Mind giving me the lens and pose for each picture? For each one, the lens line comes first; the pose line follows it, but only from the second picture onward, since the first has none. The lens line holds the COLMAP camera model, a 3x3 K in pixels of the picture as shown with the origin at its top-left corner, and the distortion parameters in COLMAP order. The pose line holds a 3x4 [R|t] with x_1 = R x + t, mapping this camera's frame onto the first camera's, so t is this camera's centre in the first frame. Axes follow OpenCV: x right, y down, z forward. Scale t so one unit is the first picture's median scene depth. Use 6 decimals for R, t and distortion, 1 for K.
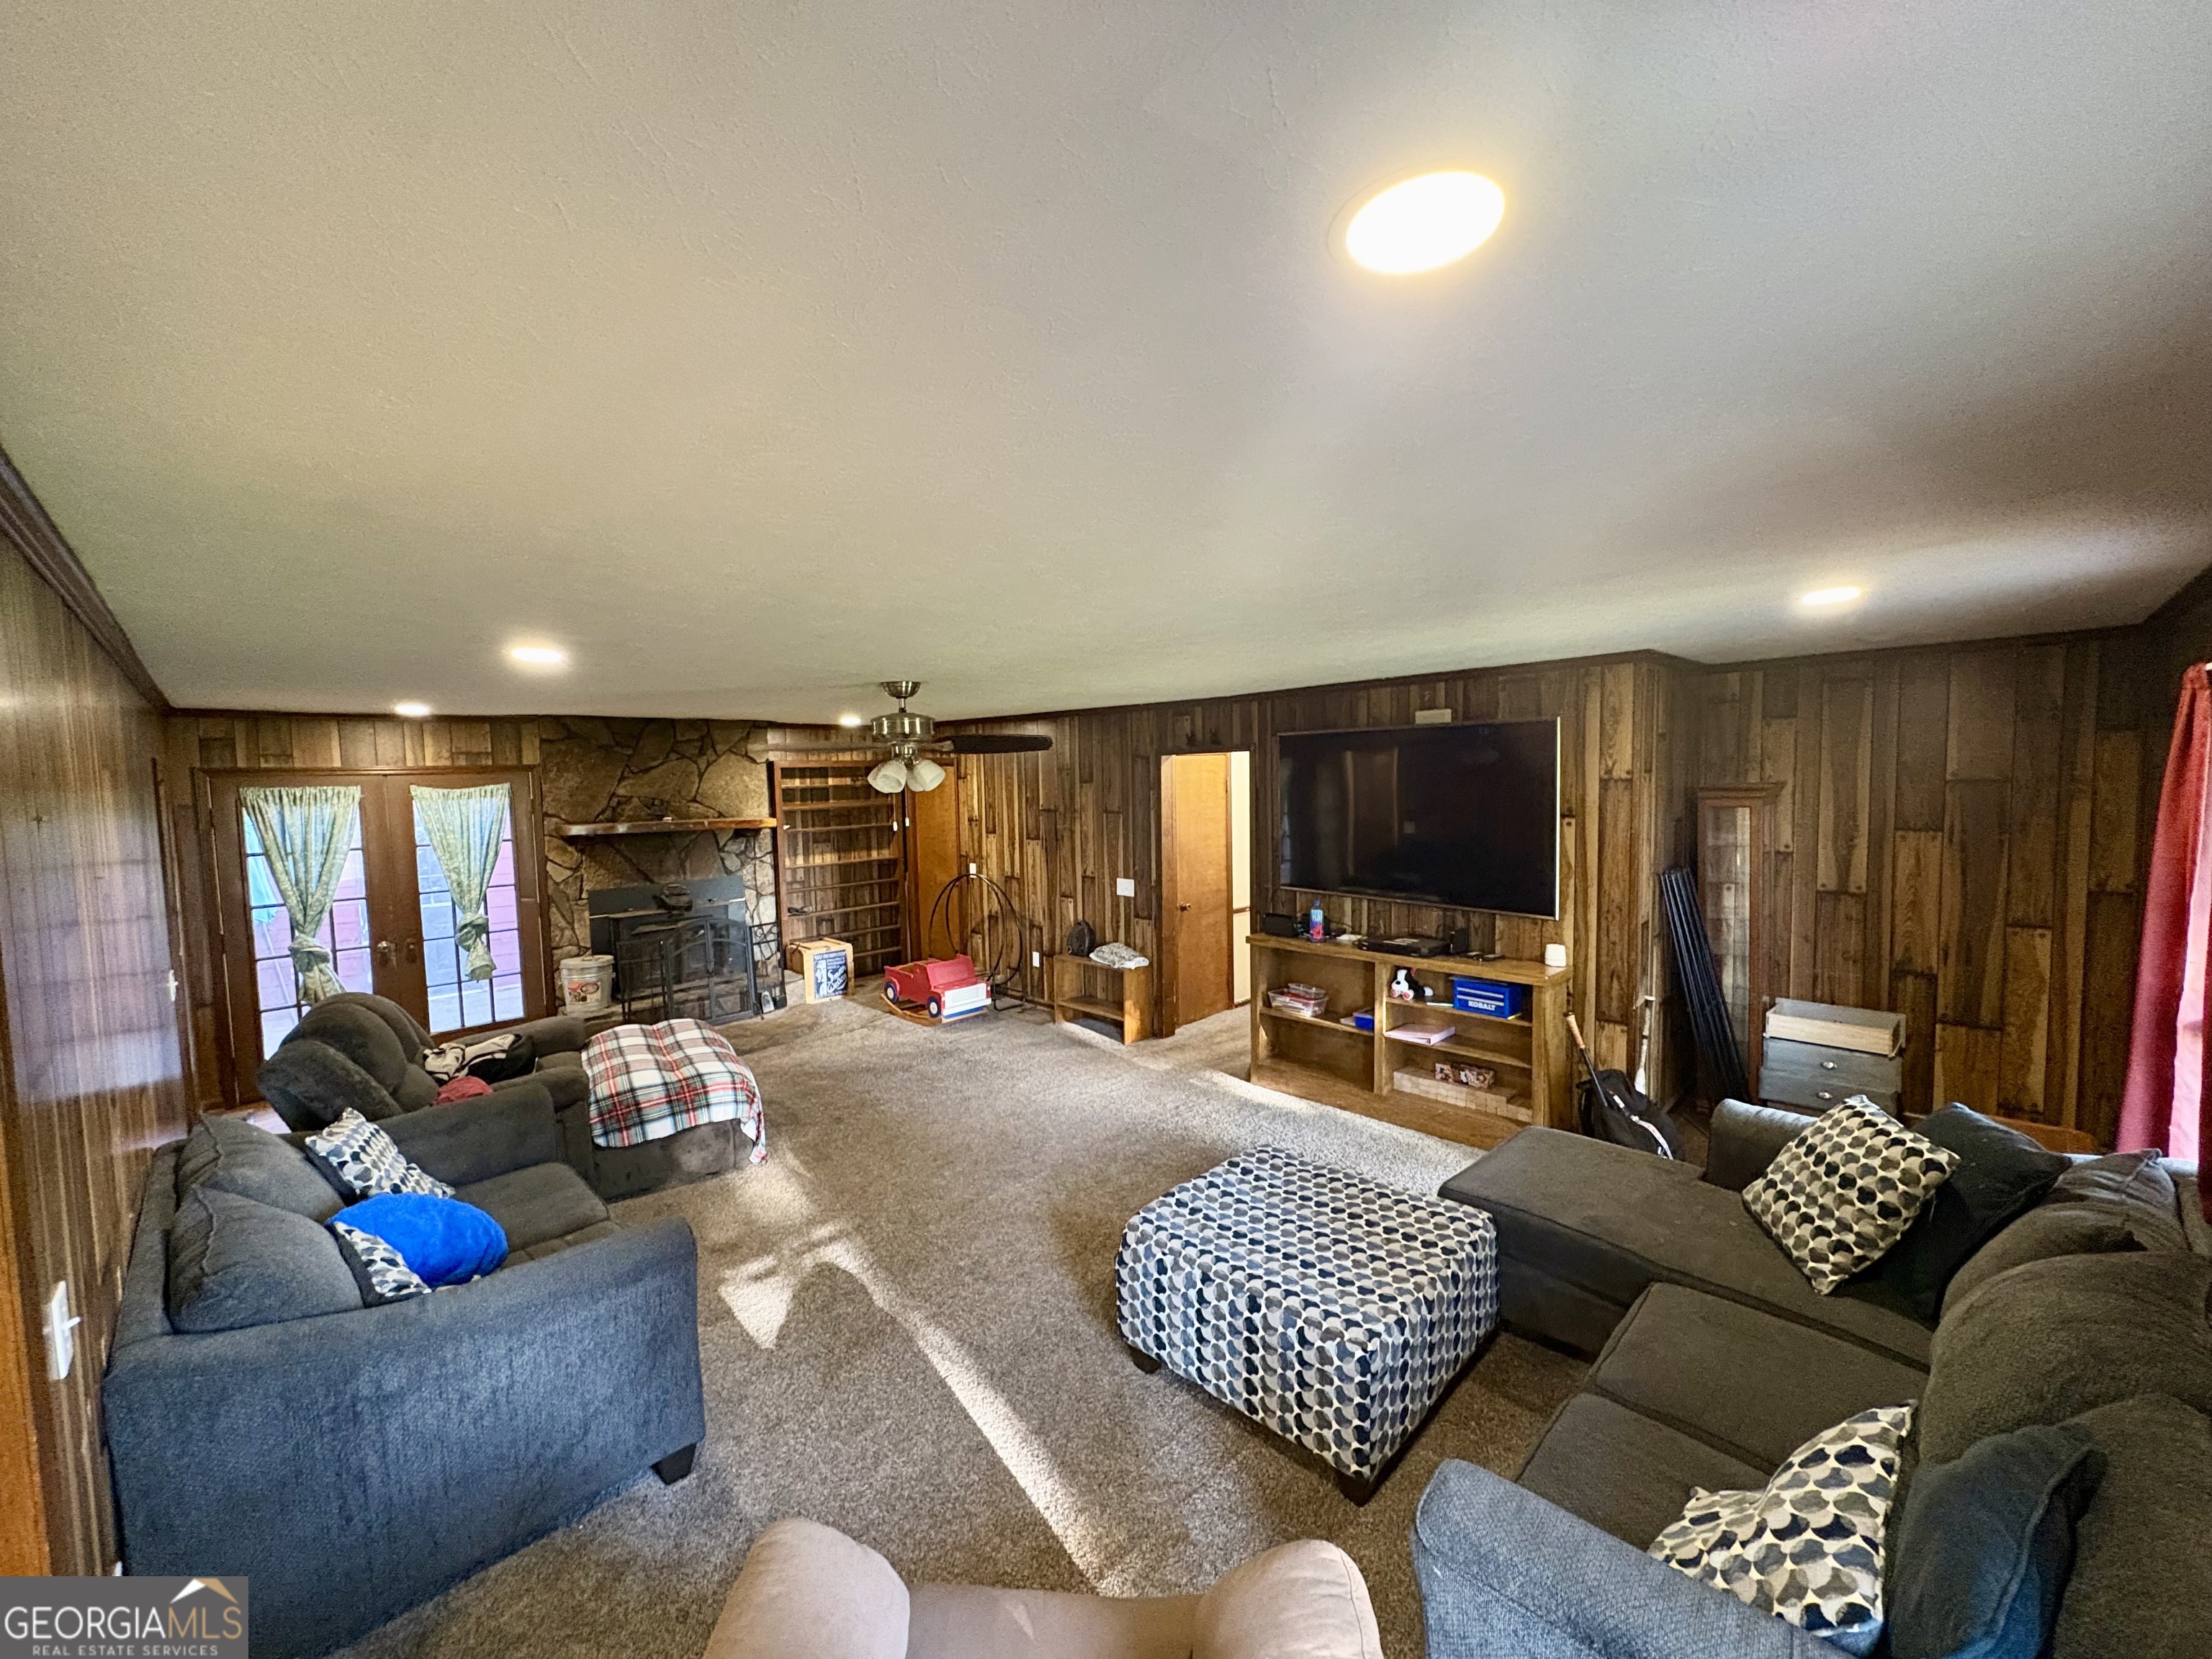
lens RADIAL K [[879.2, 0, 1099.3], [0, 879.2, 817.2], [0, 0, 1]] dist [0.000971, 0.000569]
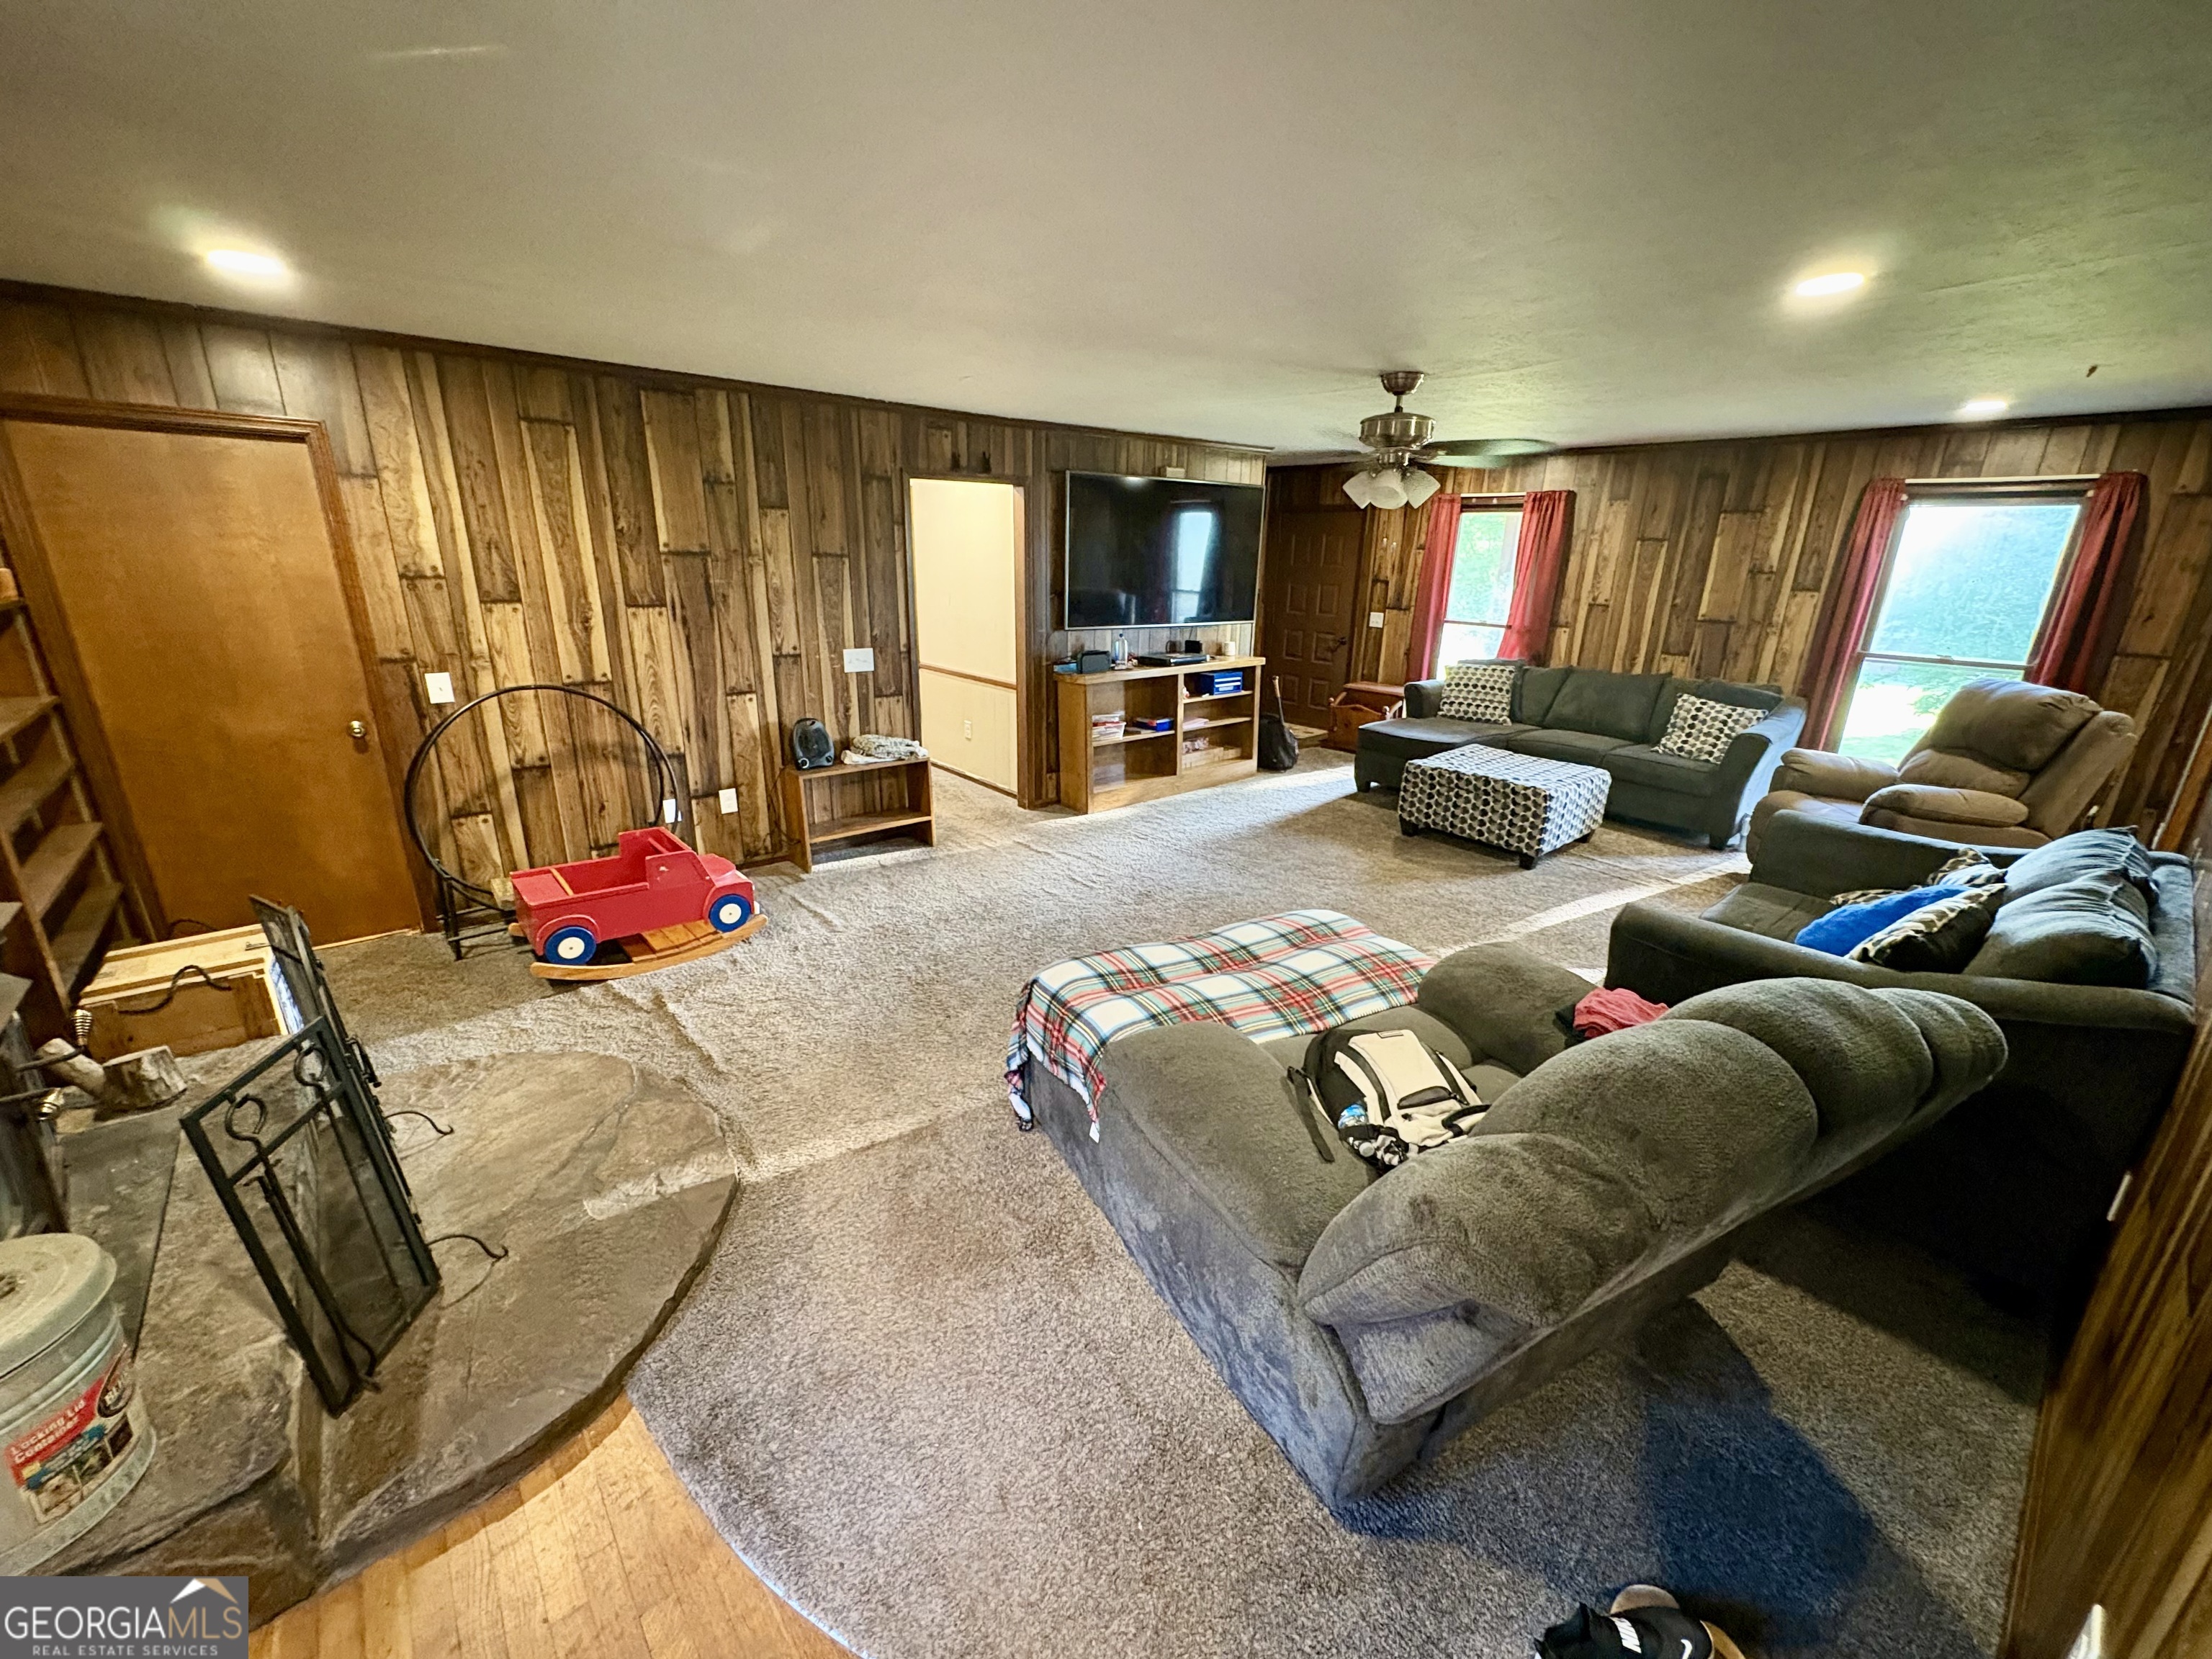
lens RADIAL K [[879.2, 0, 1110.8], [0, 879.2, 826.5], [0, 0, 1]] dist [0.000971, 0.000569]
pose [[0.072159, -0.278074, 0.957845, -0.700698], [0.032144, 0.960498, 0.276423, 0.015707], [-0.996875, 0.010842, 0.078246, 0.720066]]
